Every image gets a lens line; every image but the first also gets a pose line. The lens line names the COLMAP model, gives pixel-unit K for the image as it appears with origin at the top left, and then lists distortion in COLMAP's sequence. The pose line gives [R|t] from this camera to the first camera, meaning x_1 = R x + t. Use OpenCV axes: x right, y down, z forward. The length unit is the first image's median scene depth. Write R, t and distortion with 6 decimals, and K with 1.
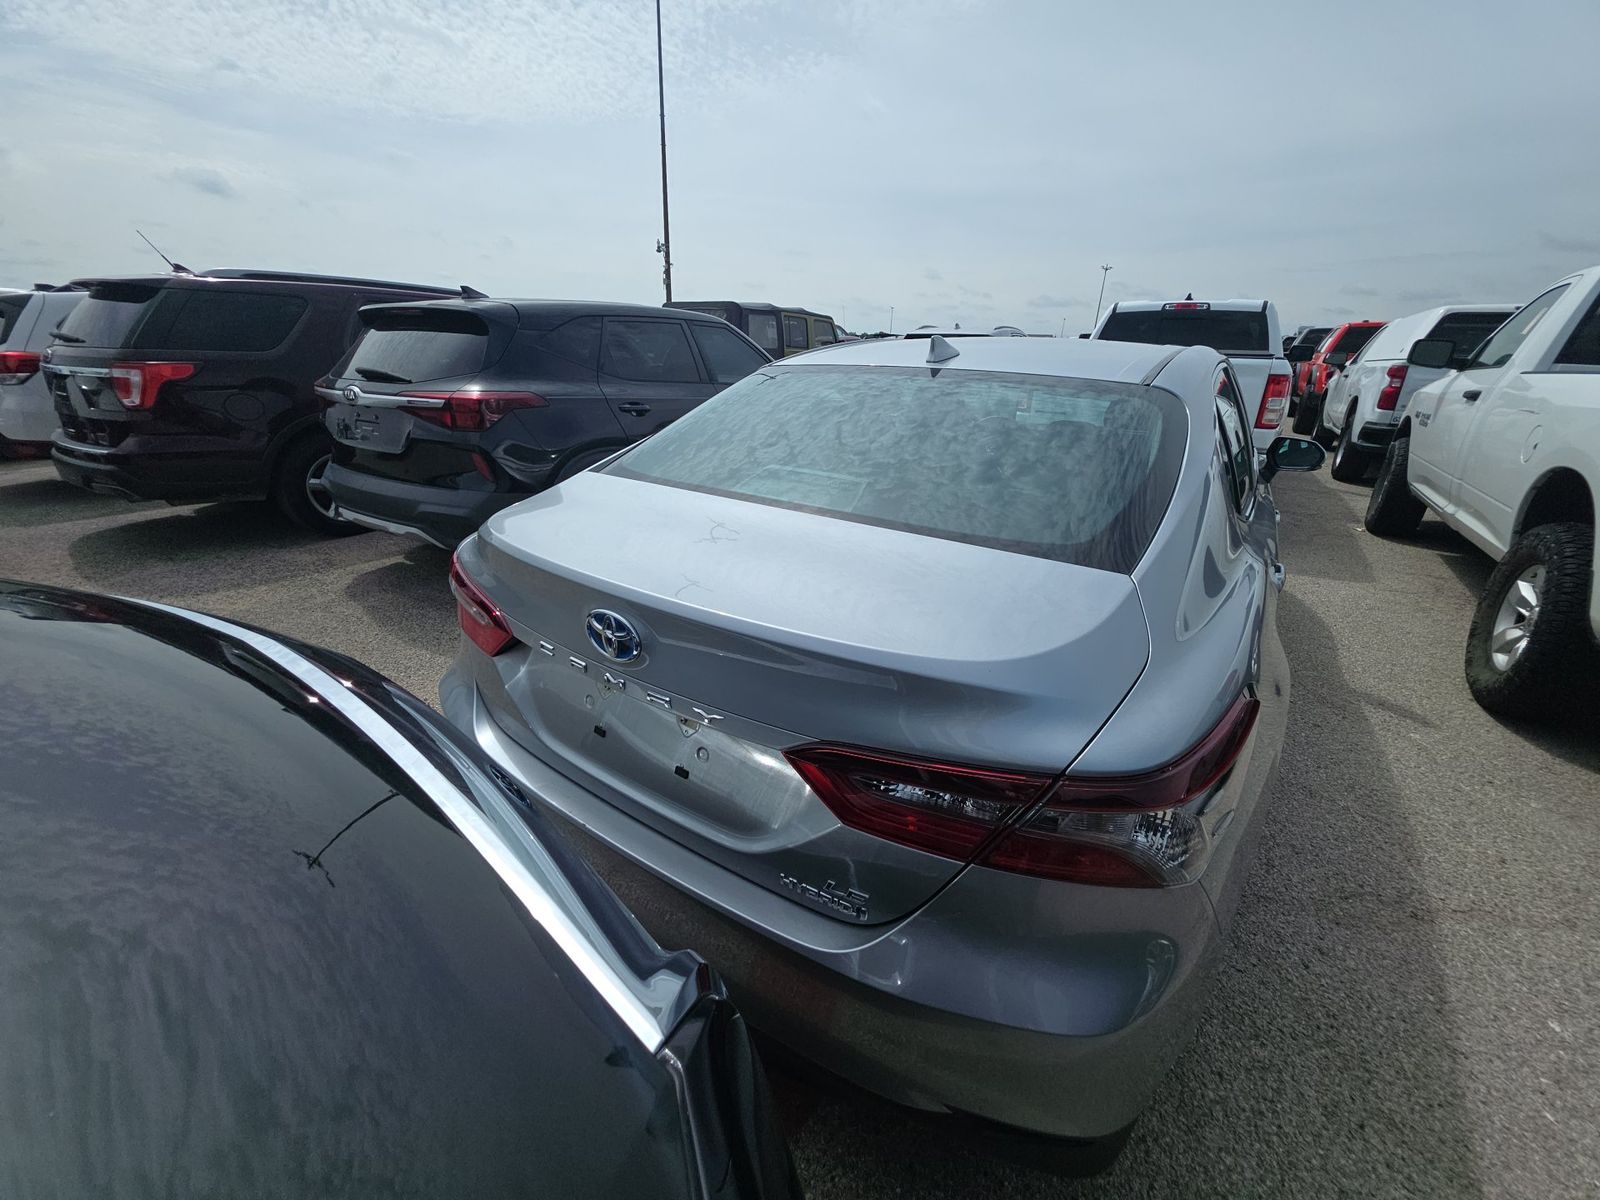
lens RADIAL K [[645.5, 0, 782.9], [0, 645.5, 649.3], [0, 0, 1]] dist [0.018822, -0.011692]
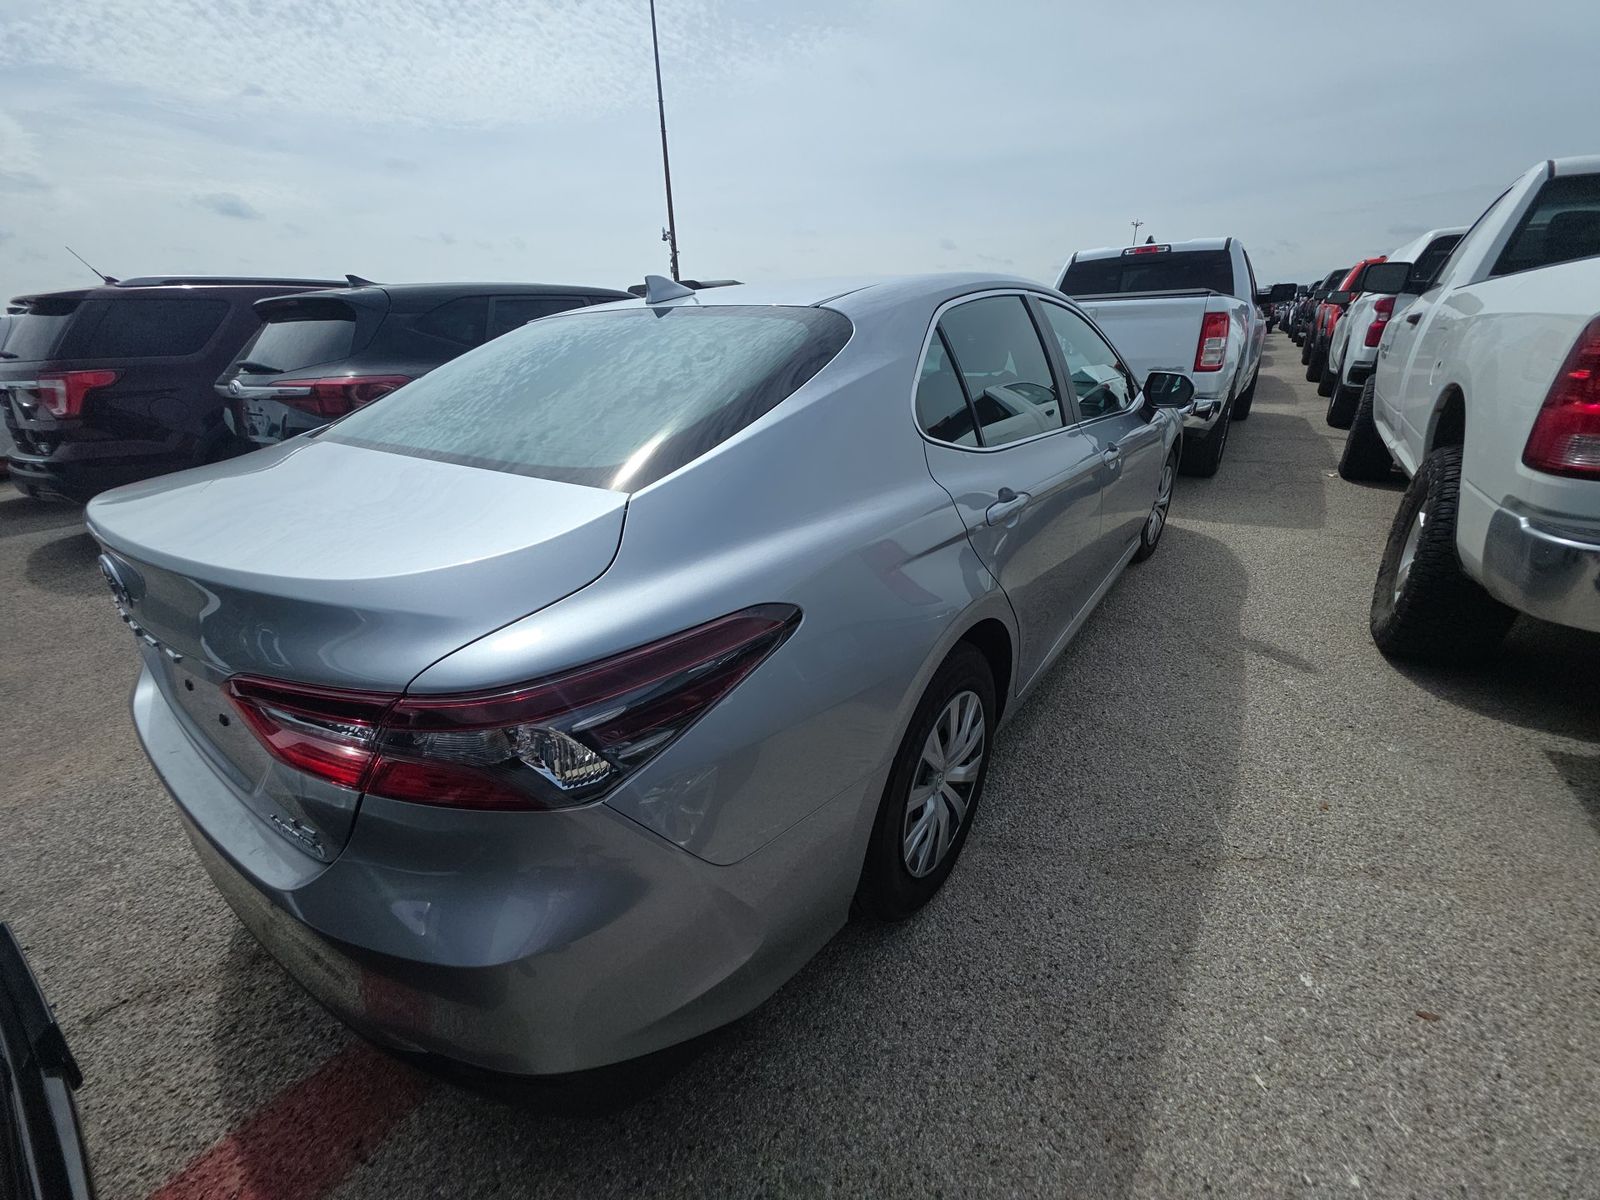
lens RADIAL K [[645.5, 0, 773.0], [0, 645.5, 639.8], [0, 0, 1]] dist [0.018822, -0.011692]
pose [[0.997541, -0.037370, -0.059292, 0.185093], [0.037970, 0.999238, 0.009019, 0.023230], [0.058910, -0.011248, 0.998200, 0.012294]]
